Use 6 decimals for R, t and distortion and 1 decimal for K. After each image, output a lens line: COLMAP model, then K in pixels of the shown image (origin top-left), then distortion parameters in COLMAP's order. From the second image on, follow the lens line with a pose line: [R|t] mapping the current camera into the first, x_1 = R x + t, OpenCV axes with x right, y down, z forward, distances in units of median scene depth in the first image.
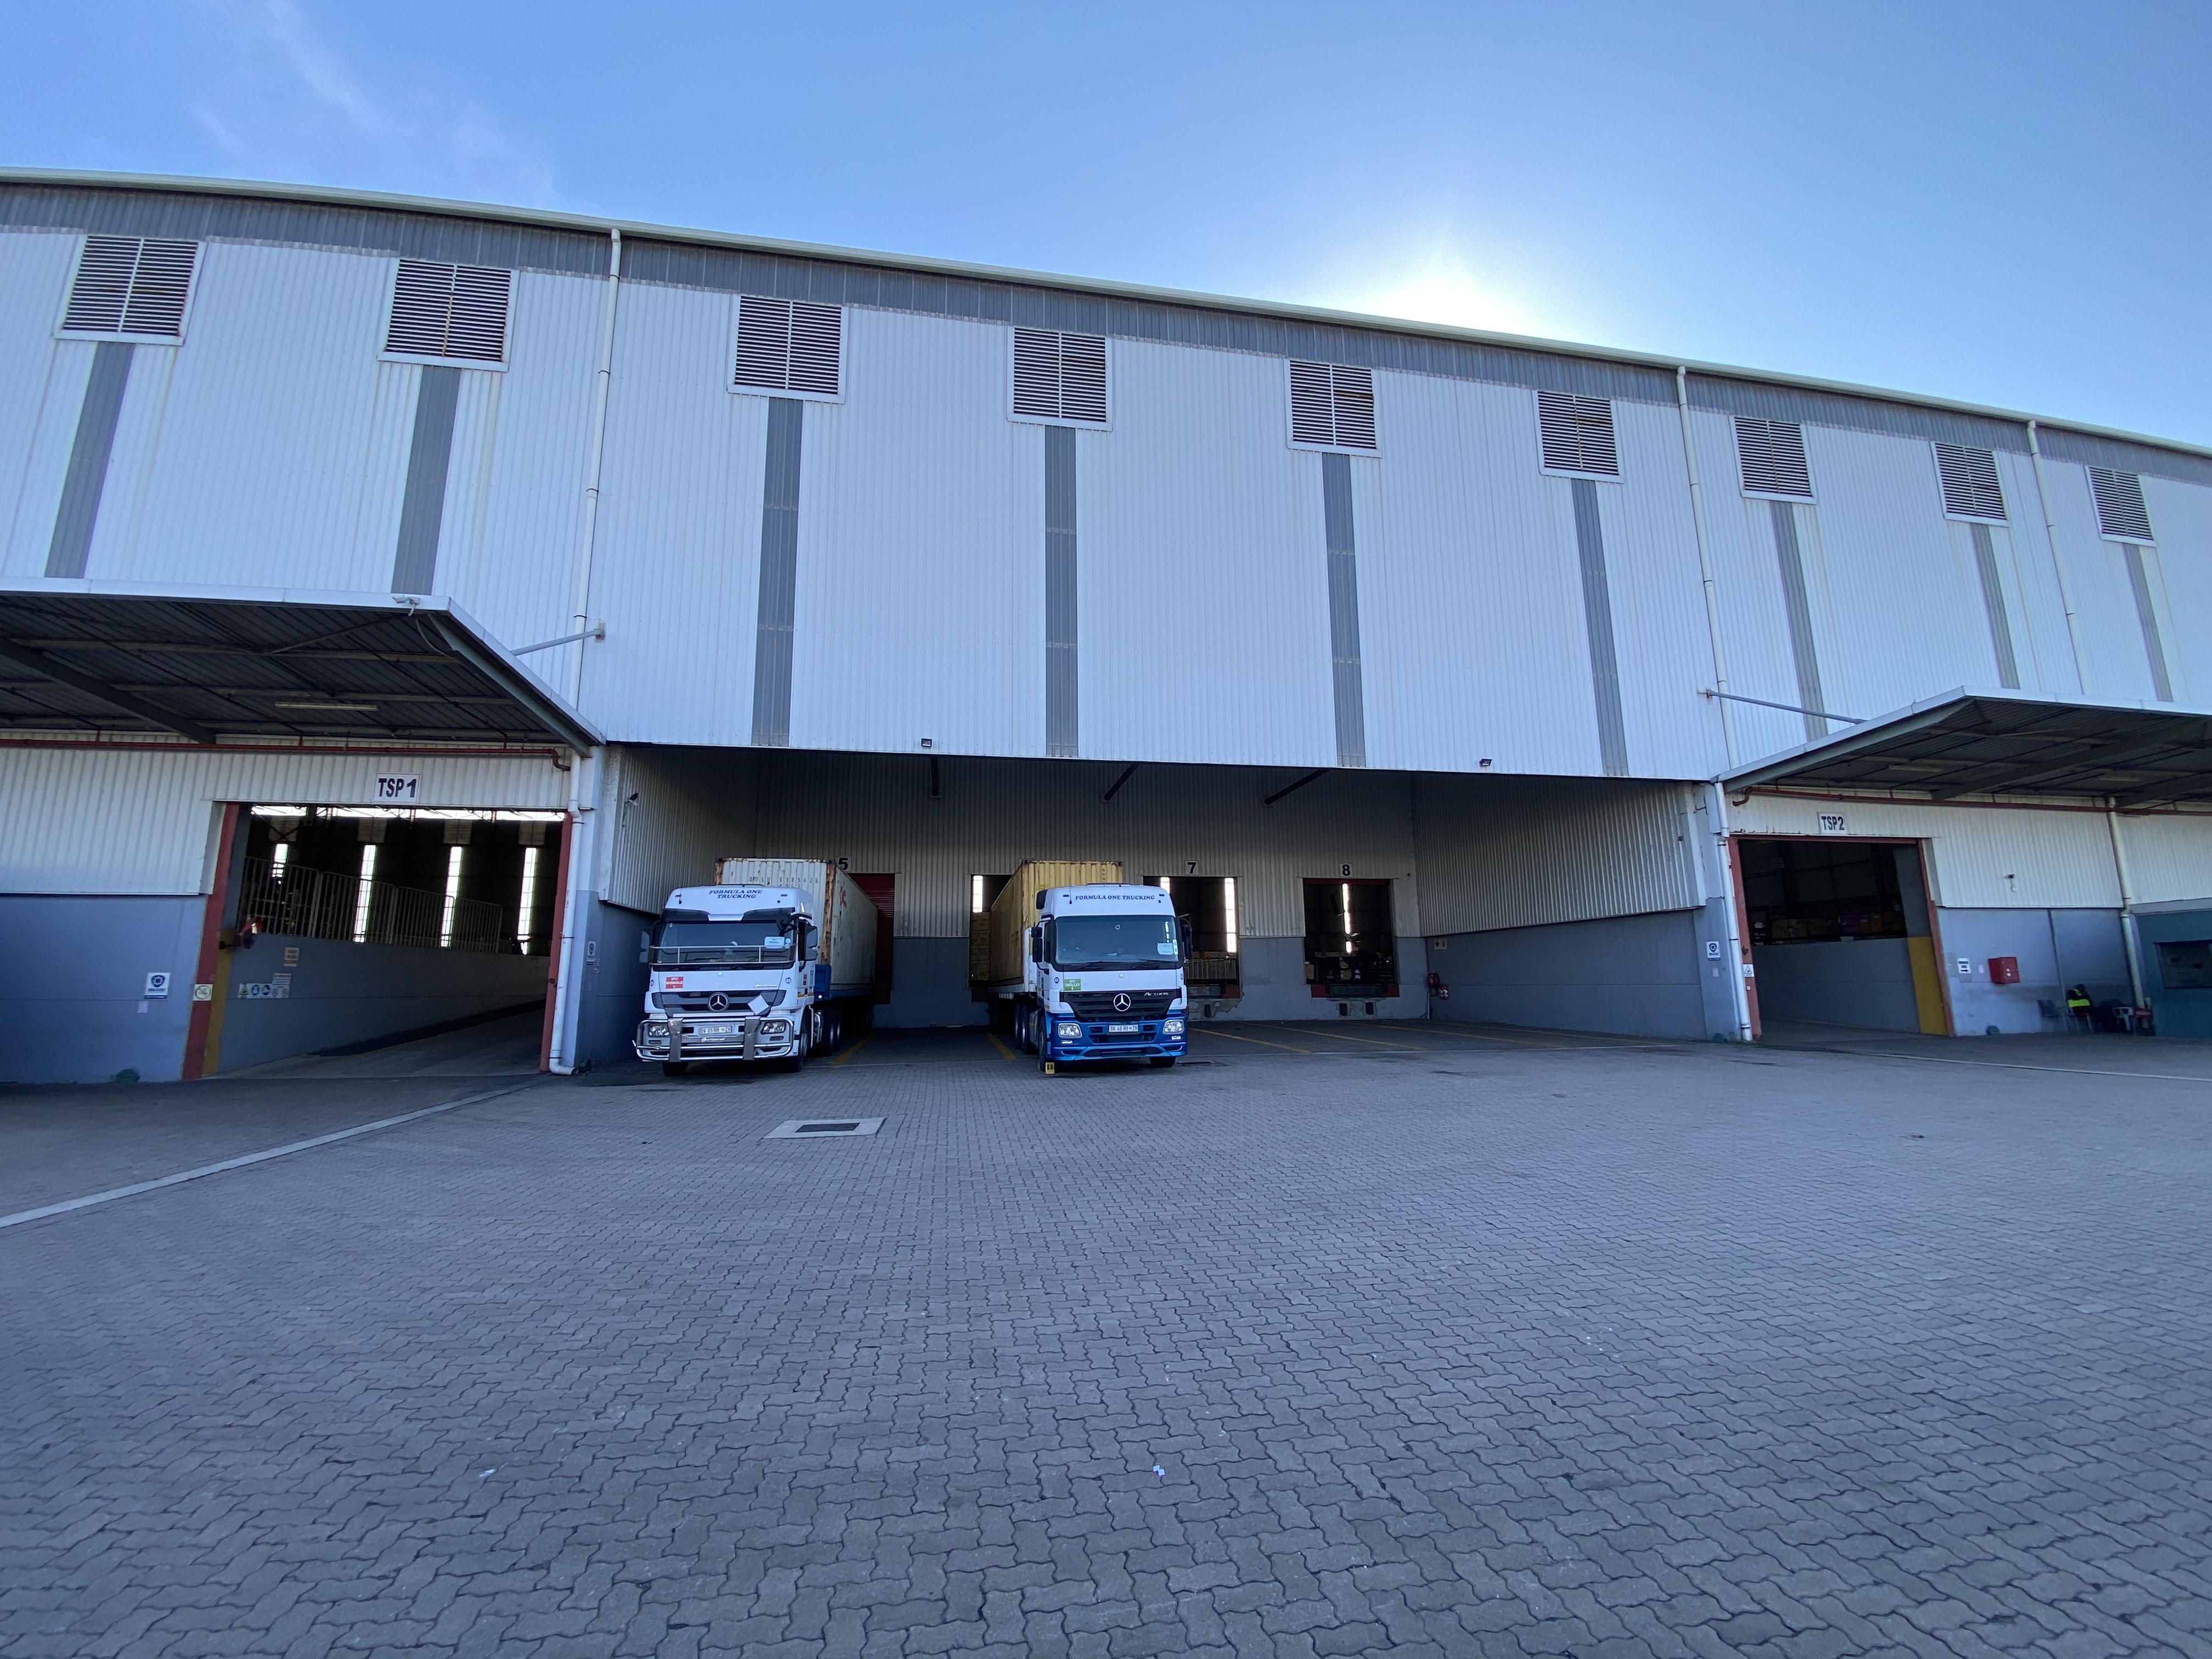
lens RADIAL K [[893.5, 0, 1105.8], [0, 893.5, 827.6], [0, 0, 1]] dist [0.017899, -0.020008]
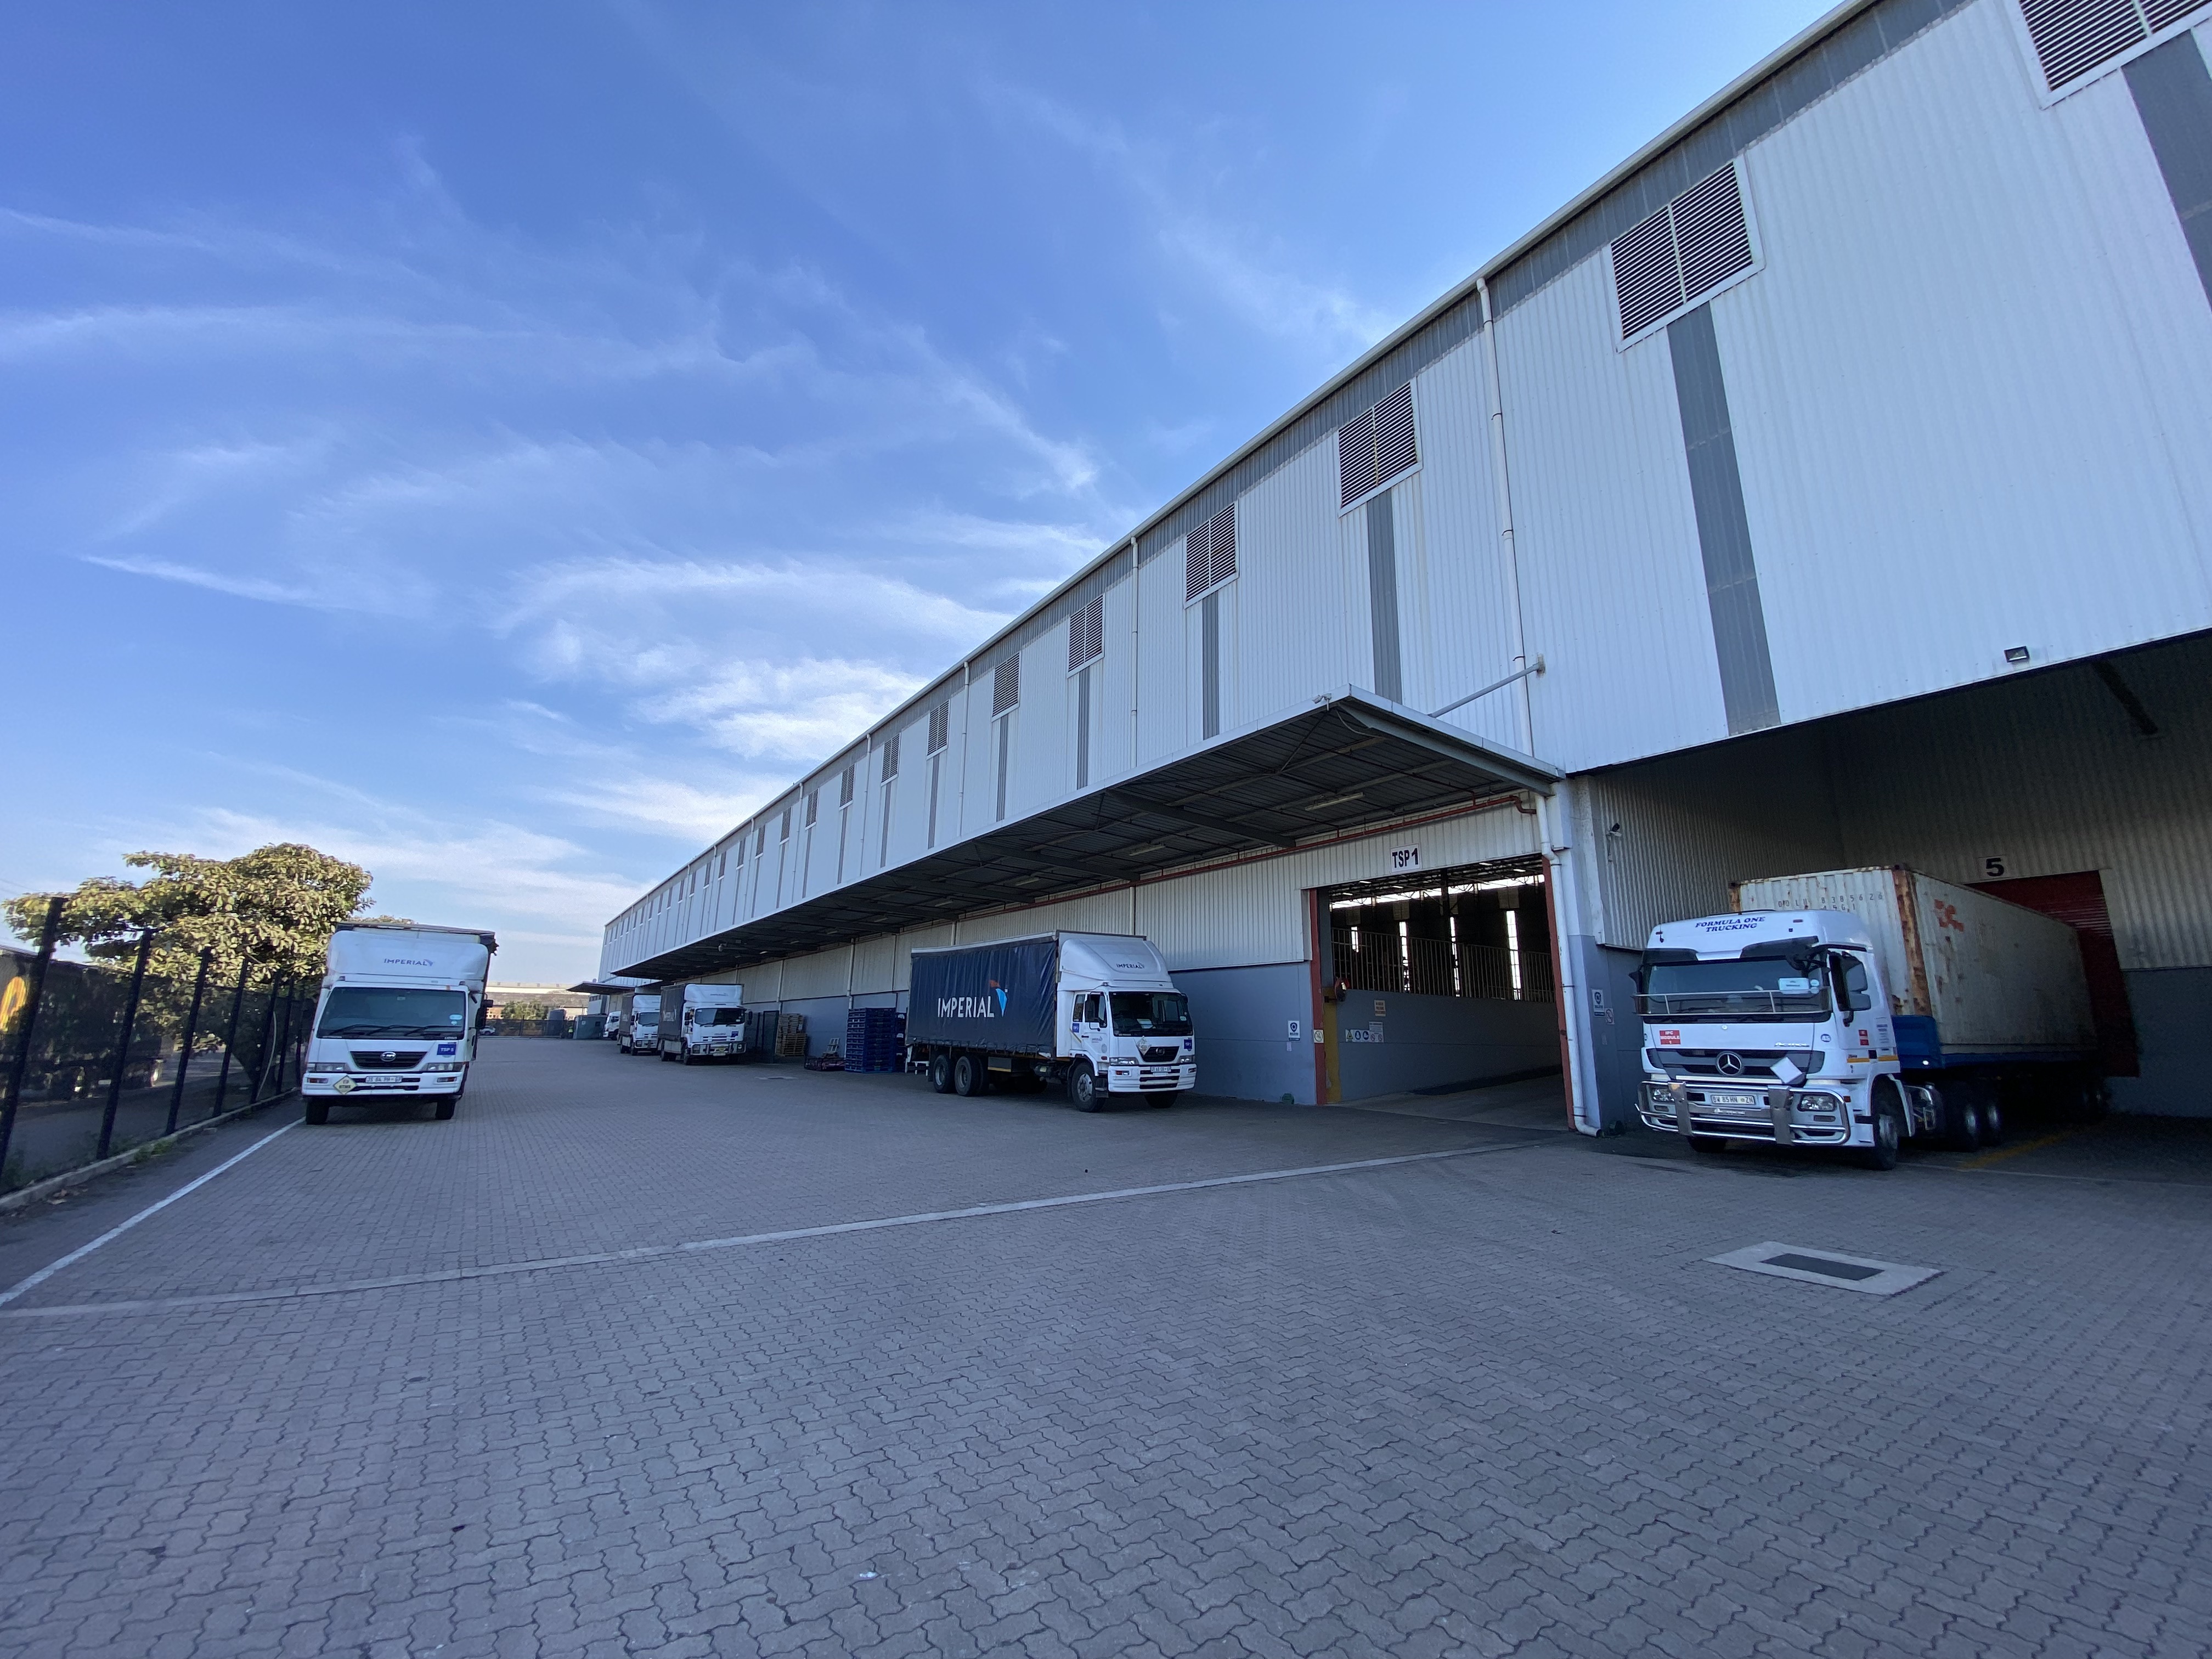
lens RADIAL K [[893.5, 0, 1105.8], [0, 893.5, 827.6], [0, 0, 1]] dist [0.017899, -0.020008]
pose [[0.414029, -0.186380, -0.890979, 0.077659], [0.138488, 0.980317, -0.140714, 0.025906], [0.899667, -0.065130, 0.431691, 0.177036]]
